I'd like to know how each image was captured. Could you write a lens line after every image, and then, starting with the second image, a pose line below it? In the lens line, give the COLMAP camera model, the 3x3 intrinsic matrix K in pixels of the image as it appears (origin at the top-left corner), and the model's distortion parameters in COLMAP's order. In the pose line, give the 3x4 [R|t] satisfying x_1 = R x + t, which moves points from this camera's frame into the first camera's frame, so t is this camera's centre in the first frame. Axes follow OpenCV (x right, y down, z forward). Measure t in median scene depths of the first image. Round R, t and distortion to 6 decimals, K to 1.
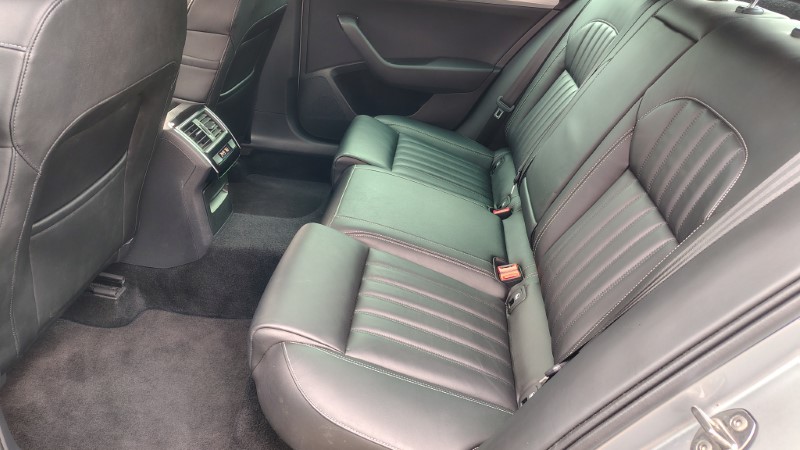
lens RADIAL K [[549.5, 0, 400.0], [0, 549.5, 225.0], [0, 0, 1]] dist [0.064013, -0.085904]
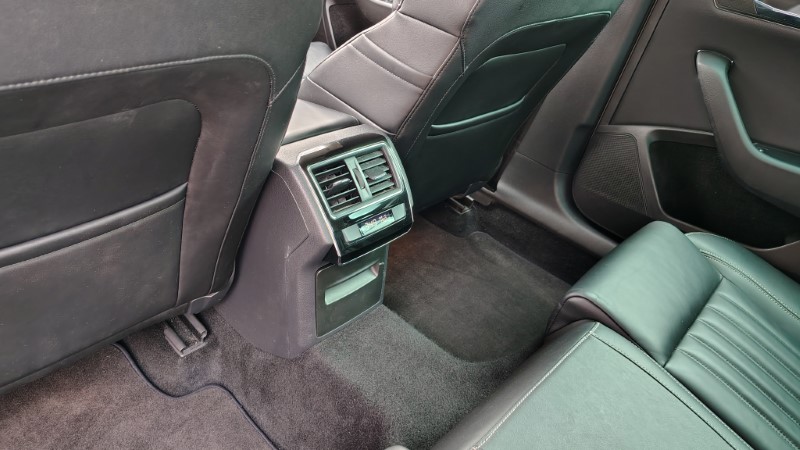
lens RADIAL K [[549.5, 0, 400.0], [0, 549.5, 225.0], [0, 0, 1]] dist [0.064013, -0.085904]
pose [[0.793701, 0.377896, -0.476690, -0.015109], [-0.386585, 0.918386, 0.084378, -0.173931], [0.469671, 0.117310, 0.875013, 0.458347]]
